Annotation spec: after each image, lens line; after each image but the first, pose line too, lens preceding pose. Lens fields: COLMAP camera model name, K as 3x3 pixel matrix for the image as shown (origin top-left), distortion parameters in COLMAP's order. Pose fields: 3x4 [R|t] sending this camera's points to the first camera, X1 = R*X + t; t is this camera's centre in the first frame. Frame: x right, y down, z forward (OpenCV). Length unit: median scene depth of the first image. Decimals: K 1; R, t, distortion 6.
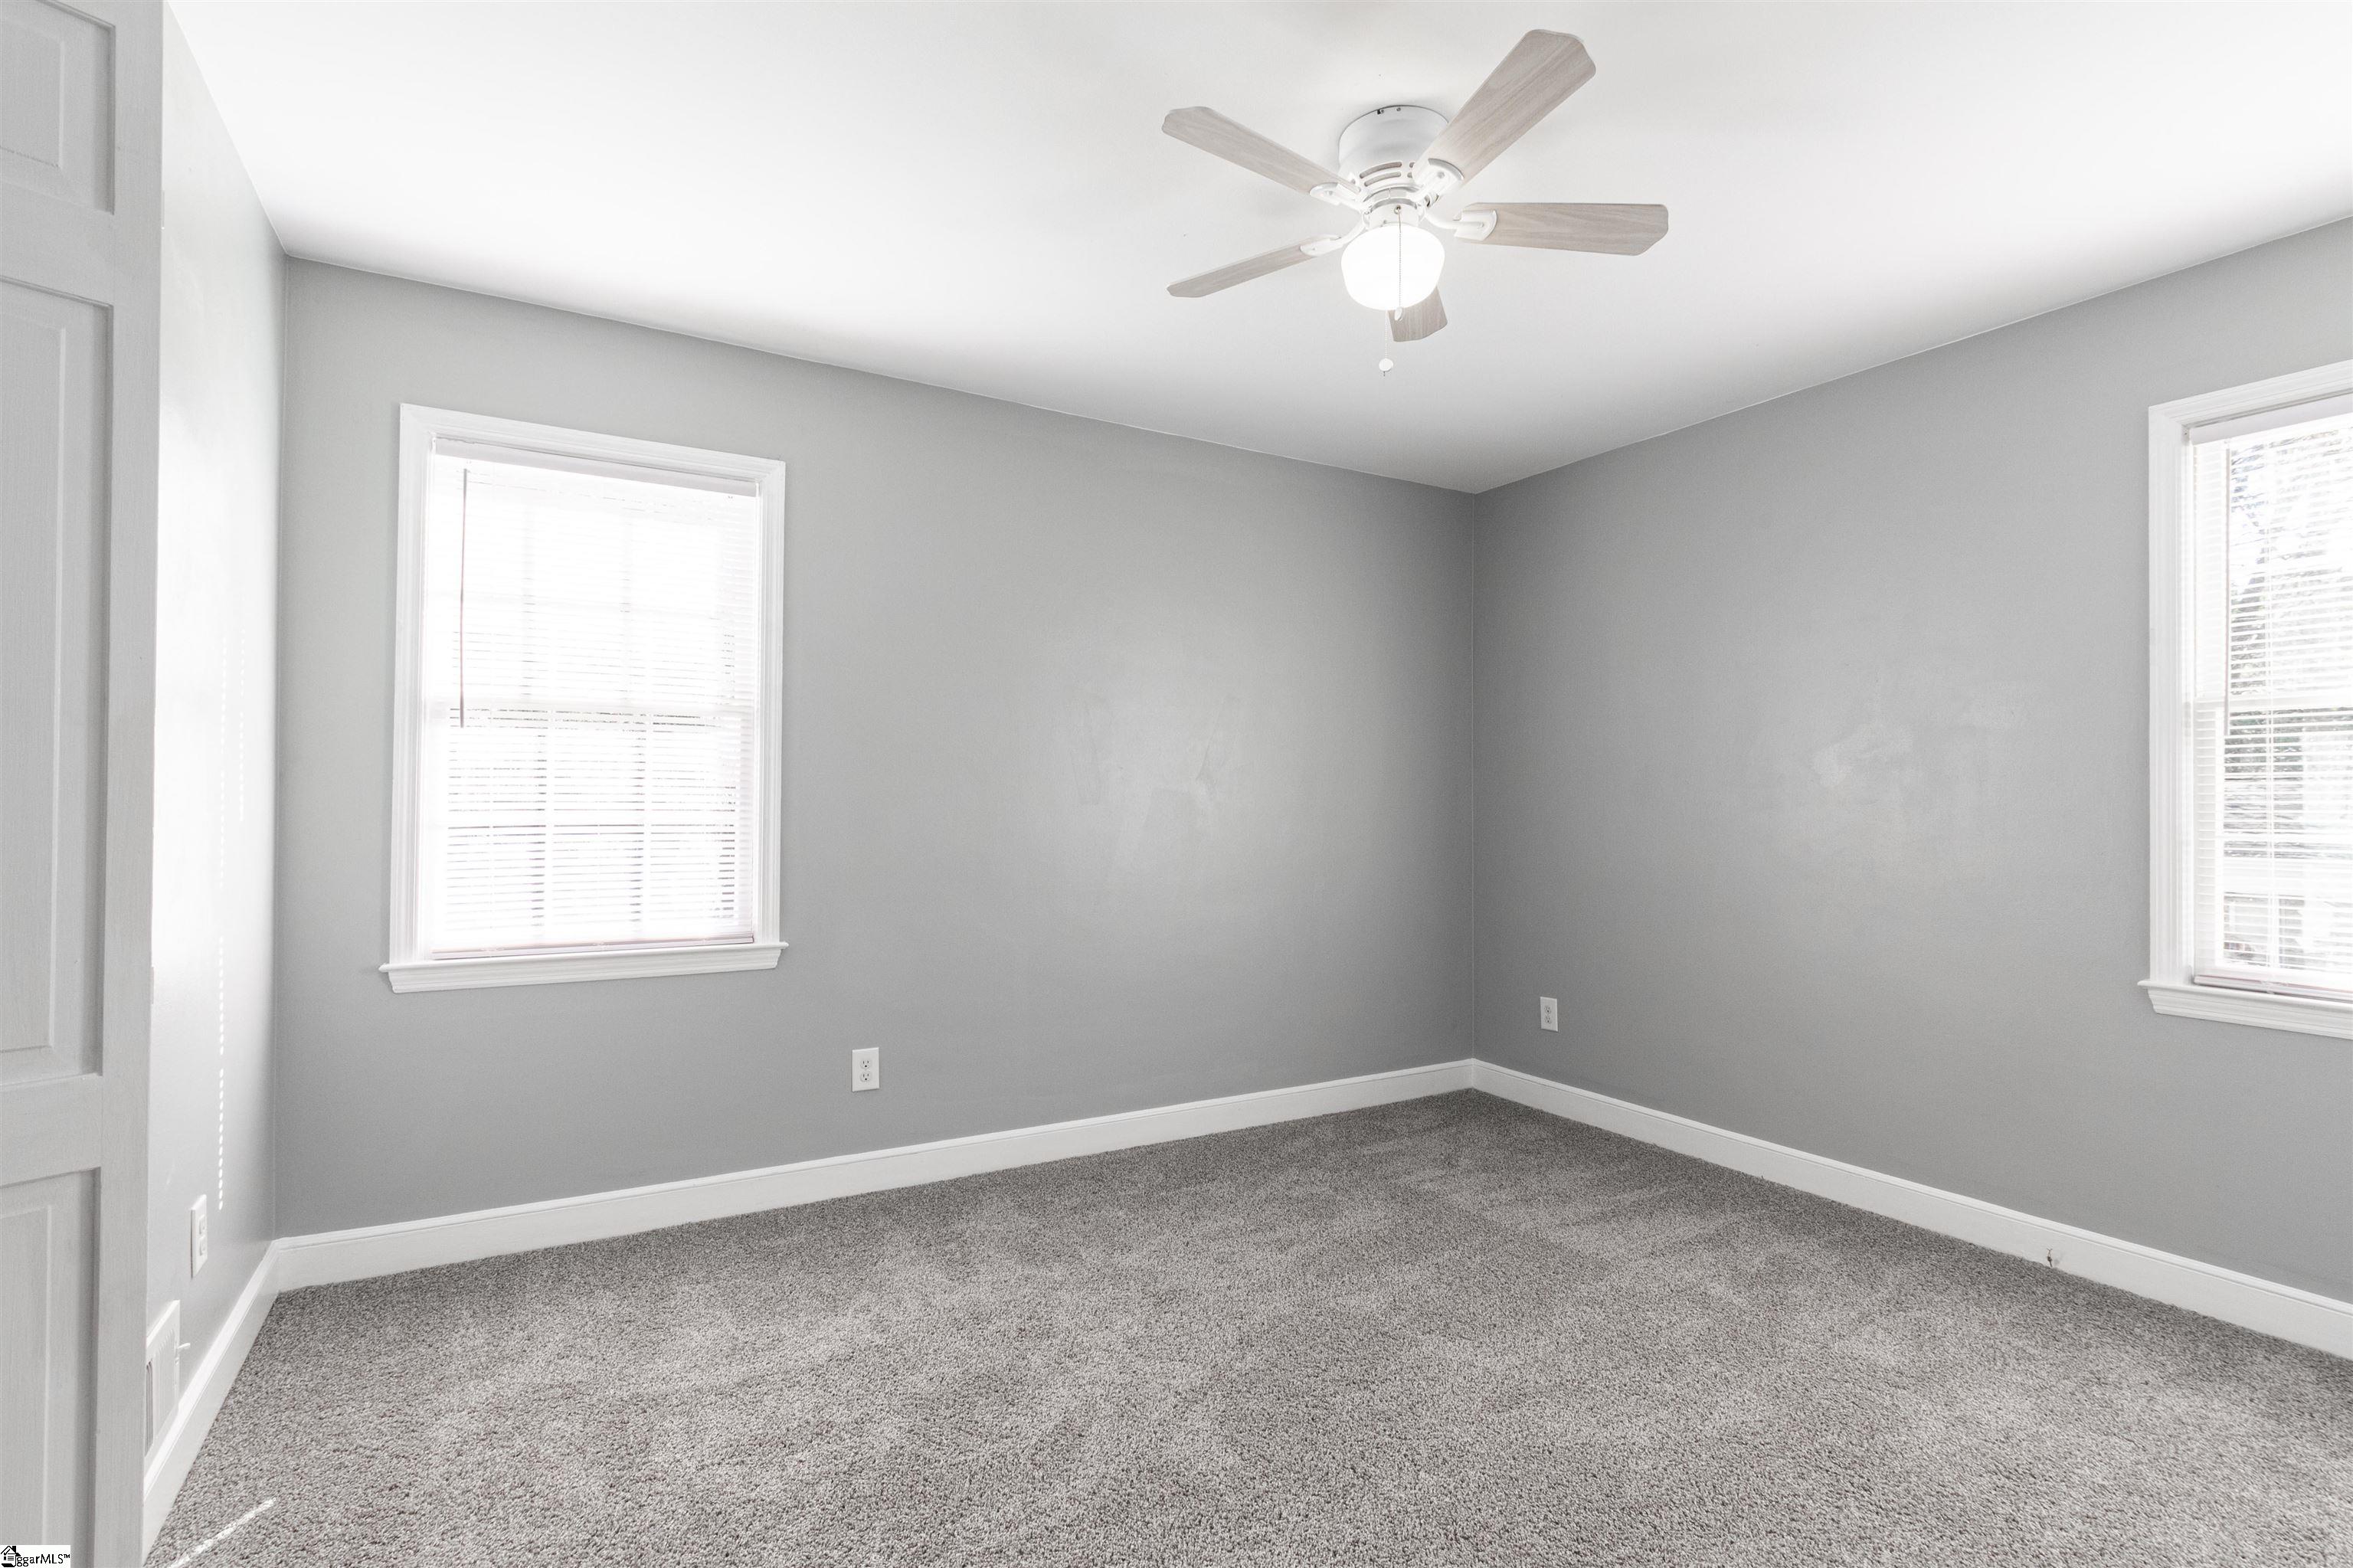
lens RADIAL K [[1105.0, 0, 1168.5], [0, 1105.0, 789.1], [0, 0, 1]] dist [0.006074, -0.005560]
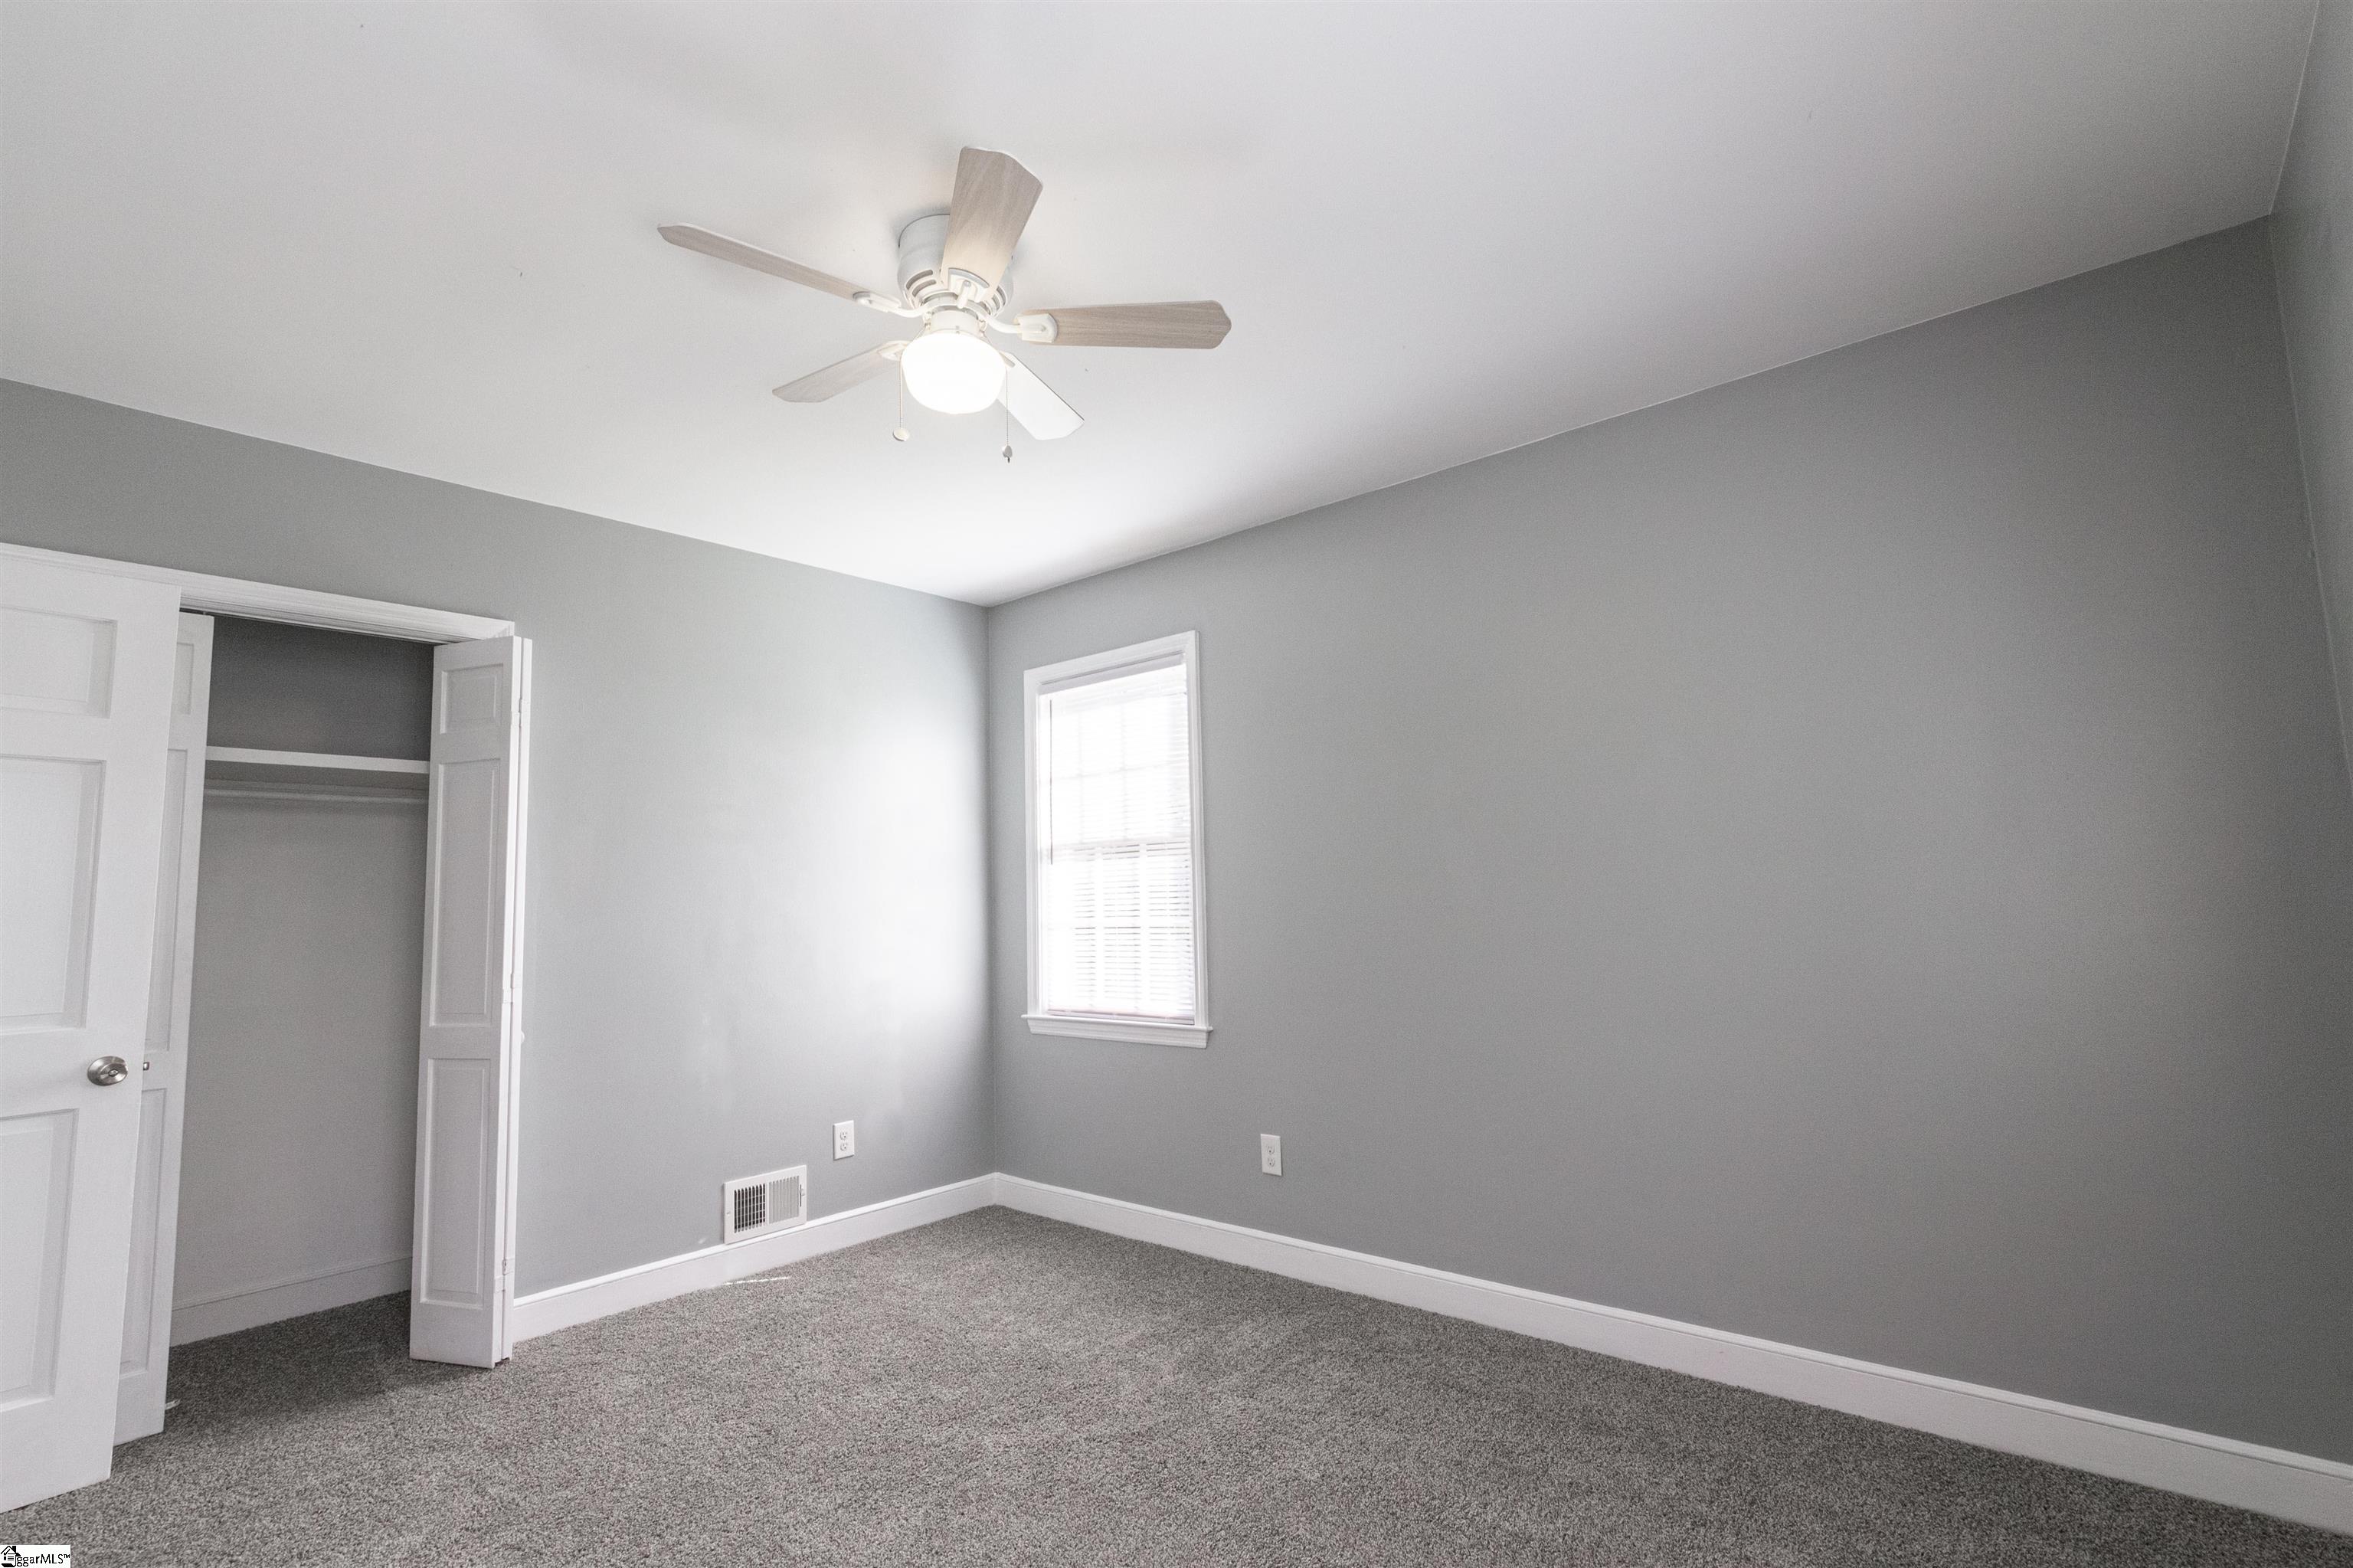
lens RADIAL K [[1105.0, 0, 1168.5], [0, 1105.0, 789.1], [0, 0, 1]] dist [0.006074, -0.005560]
pose [[0.311475, -0.113533, -0.943448, 0.843931], [0.043101, 0.993503, -0.105327, 0.008902], [0.949276, -0.007857, 0.314344, 0.633086]]
